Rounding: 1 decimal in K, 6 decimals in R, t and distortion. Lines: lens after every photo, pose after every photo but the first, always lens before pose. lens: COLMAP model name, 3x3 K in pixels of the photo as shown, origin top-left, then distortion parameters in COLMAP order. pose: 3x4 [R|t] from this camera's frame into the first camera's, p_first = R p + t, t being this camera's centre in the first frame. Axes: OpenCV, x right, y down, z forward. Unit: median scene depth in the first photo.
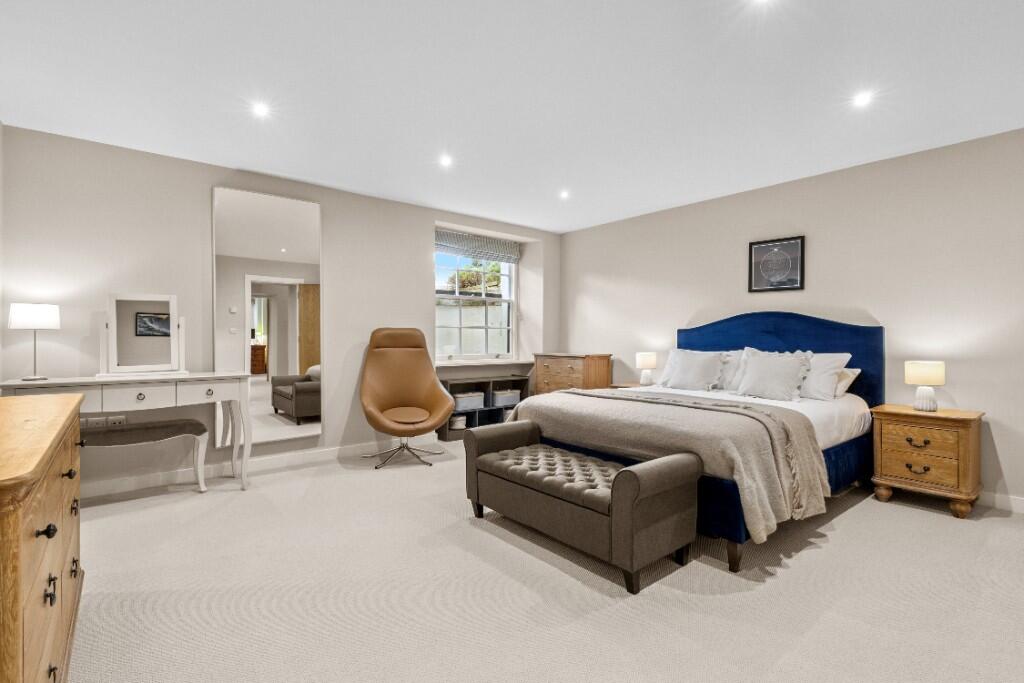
lens RADIAL K [[484.1, 0, 517.7], [0, 484.1, 338.3], [0, 0, 1]] dist [-0.000649, 0.000786]
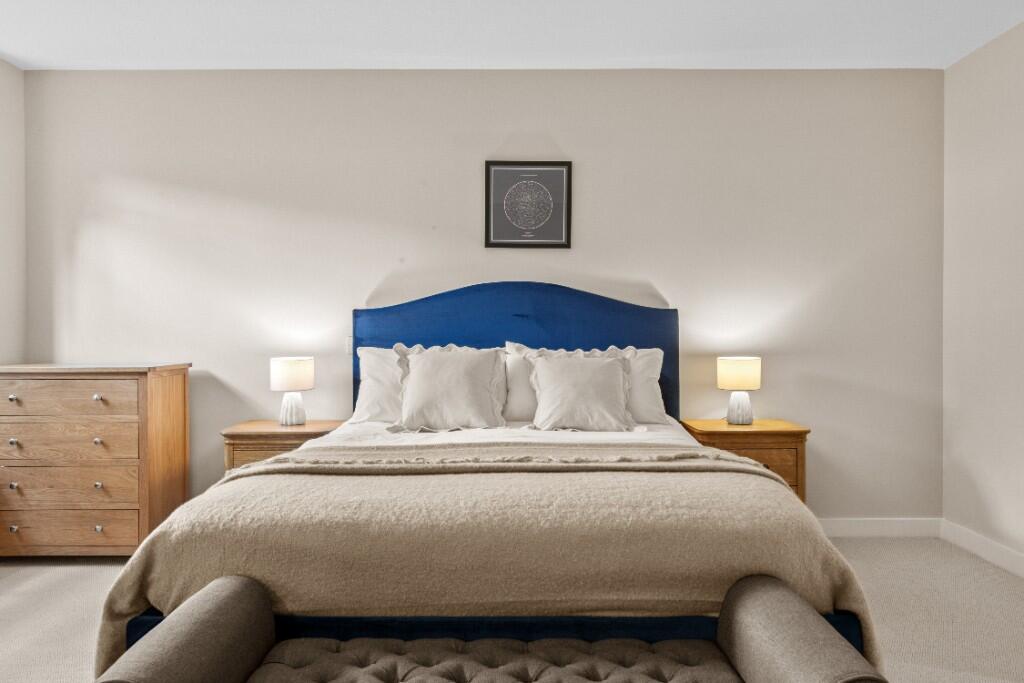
lens RADIAL K [[750.8, 0, 508.9], [0, 750.8, 339.3], [0, 0, 1]] dist [0.001511, 0.008148]
pose [[0.650476, -0.016559, 0.759346, -0.198048], [0.003693, 0.999819, 0.018640, -0.001692], [-0.759518, -0.009321, 0.650420, 0.423372]]
